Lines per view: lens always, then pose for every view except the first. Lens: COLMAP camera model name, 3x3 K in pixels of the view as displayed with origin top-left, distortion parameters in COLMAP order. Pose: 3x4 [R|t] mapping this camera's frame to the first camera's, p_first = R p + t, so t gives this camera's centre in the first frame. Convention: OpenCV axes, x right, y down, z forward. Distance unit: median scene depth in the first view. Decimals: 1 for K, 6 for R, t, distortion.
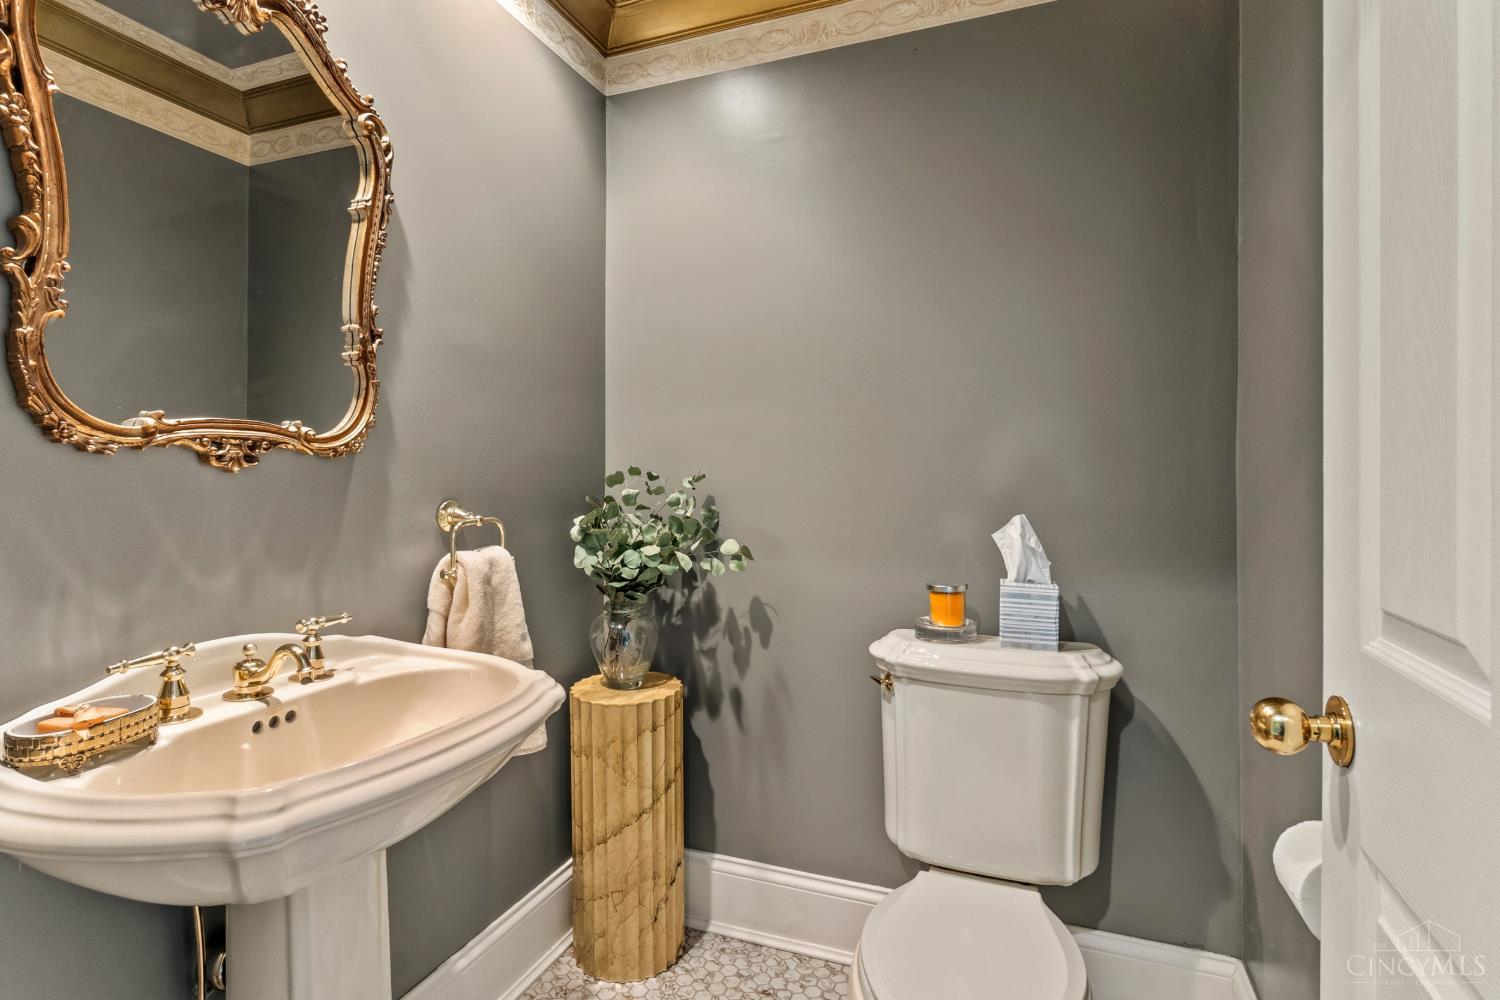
lens RADIAL K [[766.1, 0, 741.1], [0, 766.1, 478.3], [0, 0, 1]] dist [-0.003730, -0.000212]
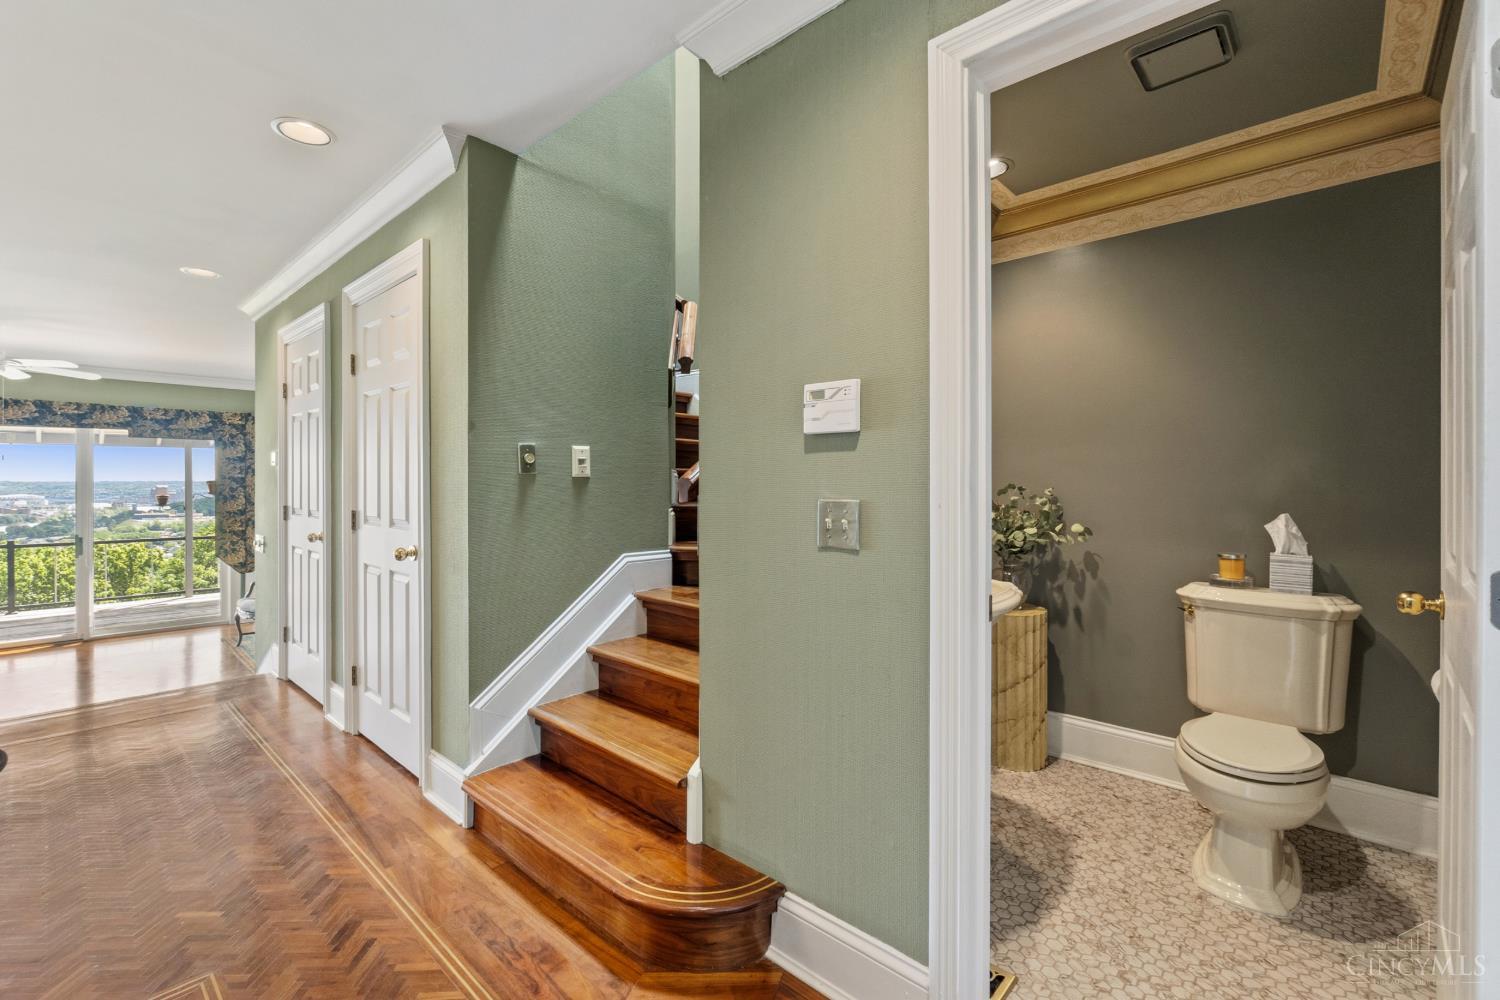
lens RADIAL K [[654.0, 0, 745.1], [0, 654.0, 487.2], [0, 0, 1]] dist [0.000087, 0.000276]
pose [[0.934382, -0.001912, -0.356268, -0.212014], [0.003906, 0.999980, 0.004878, -0.019492], [0.356252, -0.005949, 0.934371, -0.704453]]
